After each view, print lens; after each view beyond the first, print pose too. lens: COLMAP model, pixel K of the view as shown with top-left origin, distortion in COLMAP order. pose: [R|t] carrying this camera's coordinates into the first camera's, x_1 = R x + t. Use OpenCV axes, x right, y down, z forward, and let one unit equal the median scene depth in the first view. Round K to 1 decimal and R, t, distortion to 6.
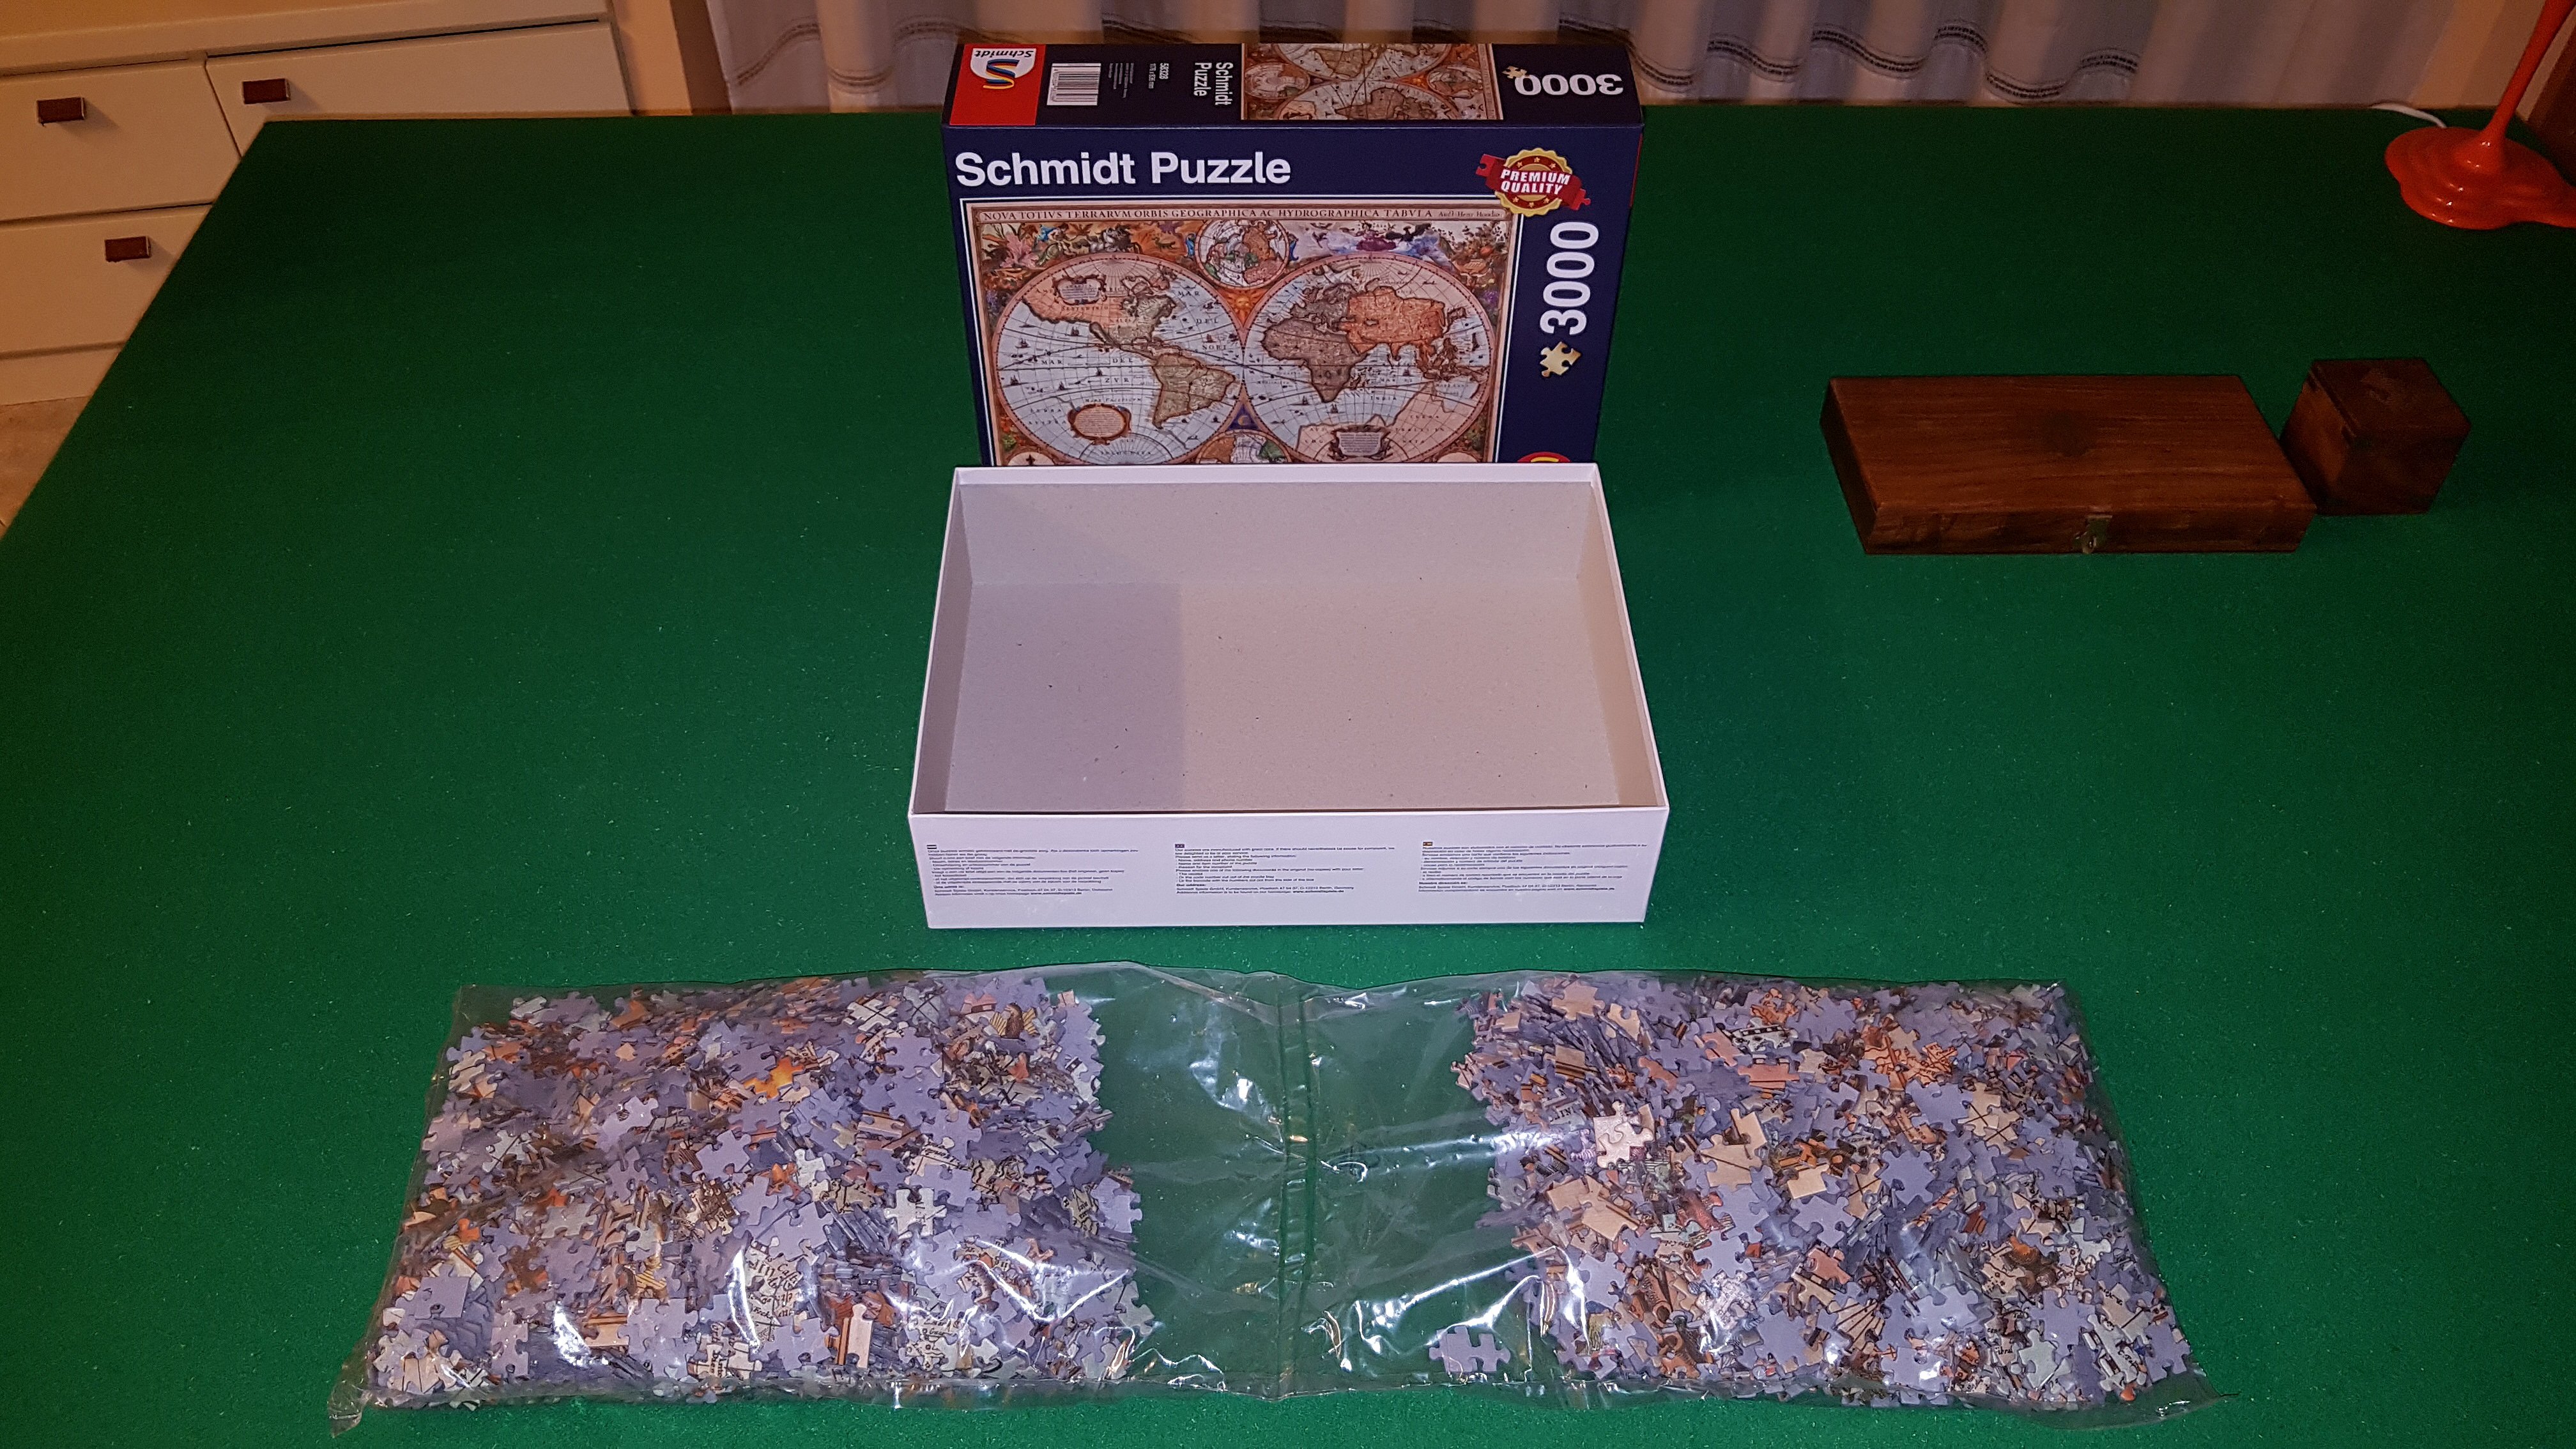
lens RADIAL K [[1912.2, 0, 1288.0], [0, 1912.2, 724.5], [0, 0, 1]] dist [-0.028002, 0.005028]
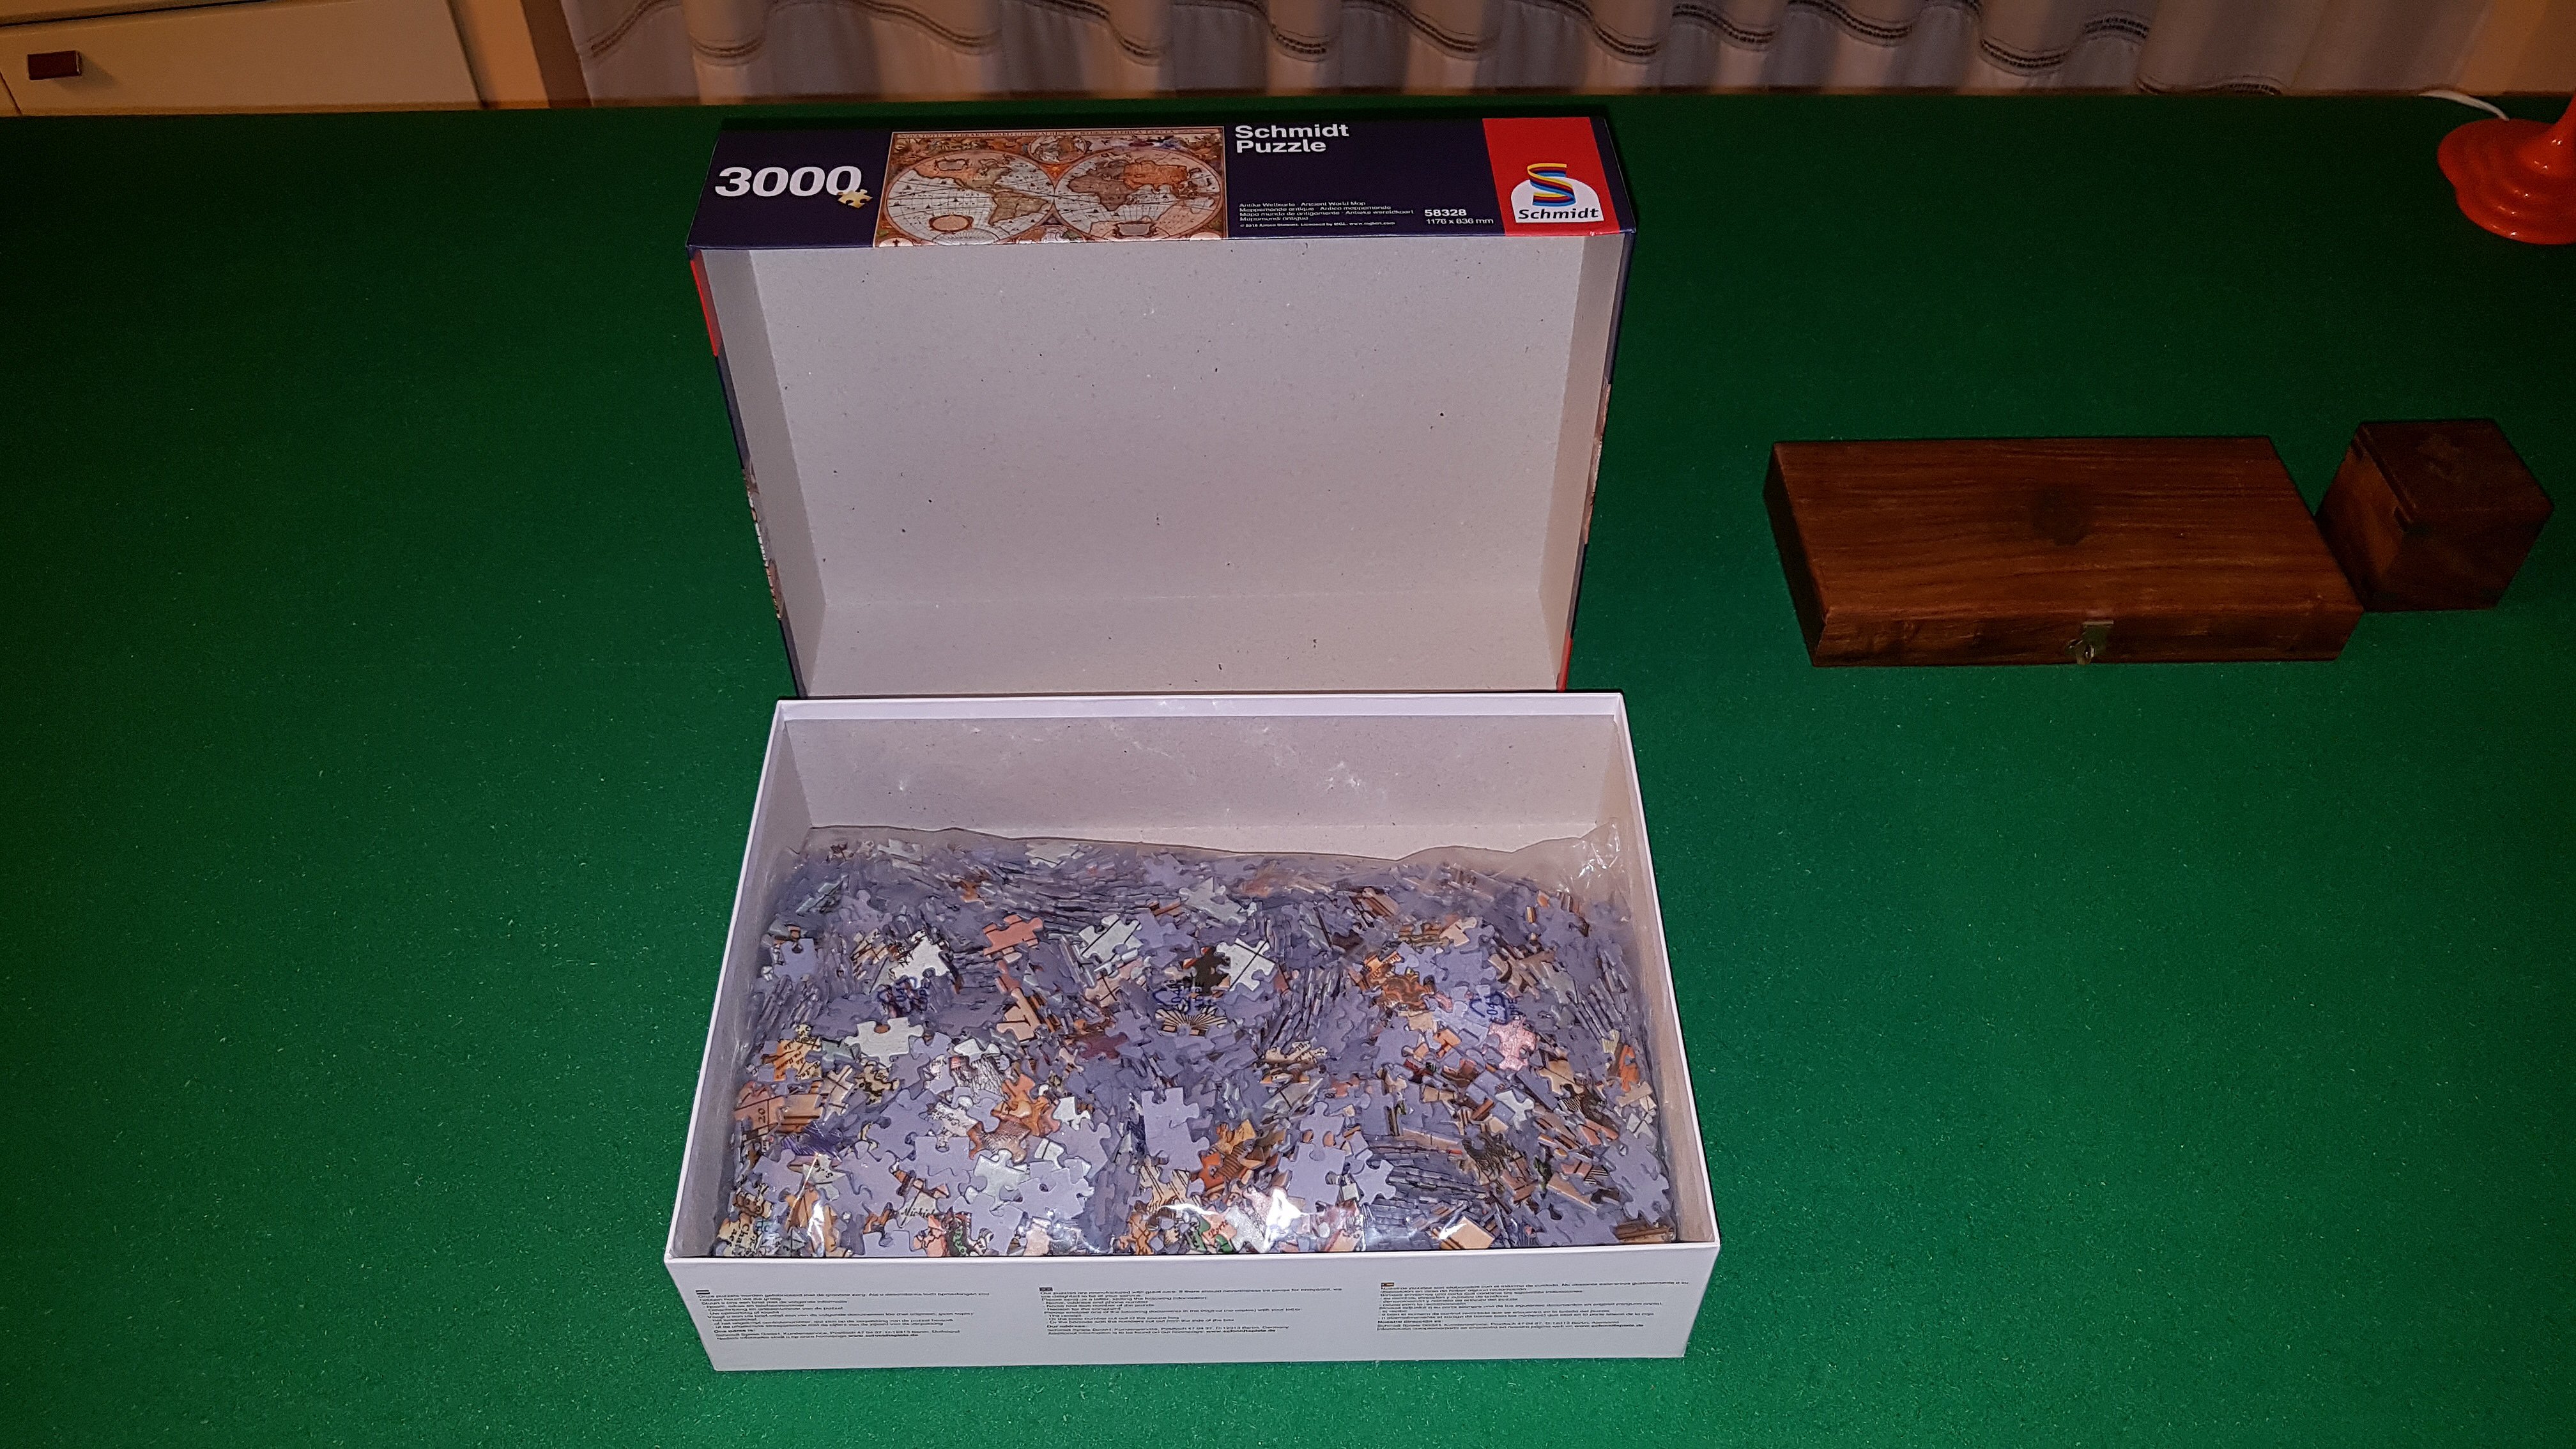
lens RADIAL K [[1912.2, 0, 1288.0], [0, 1912.2, 724.5], [0, 0, 1]] dist [-0.028002, 0.005028]
pose [[0.998409, -0.049054, 0.027809, 0.098950], [0.029806, 0.040456, -0.998737, 1.344736], [0.047867, 0.997976, 0.041853, 1.391345]]
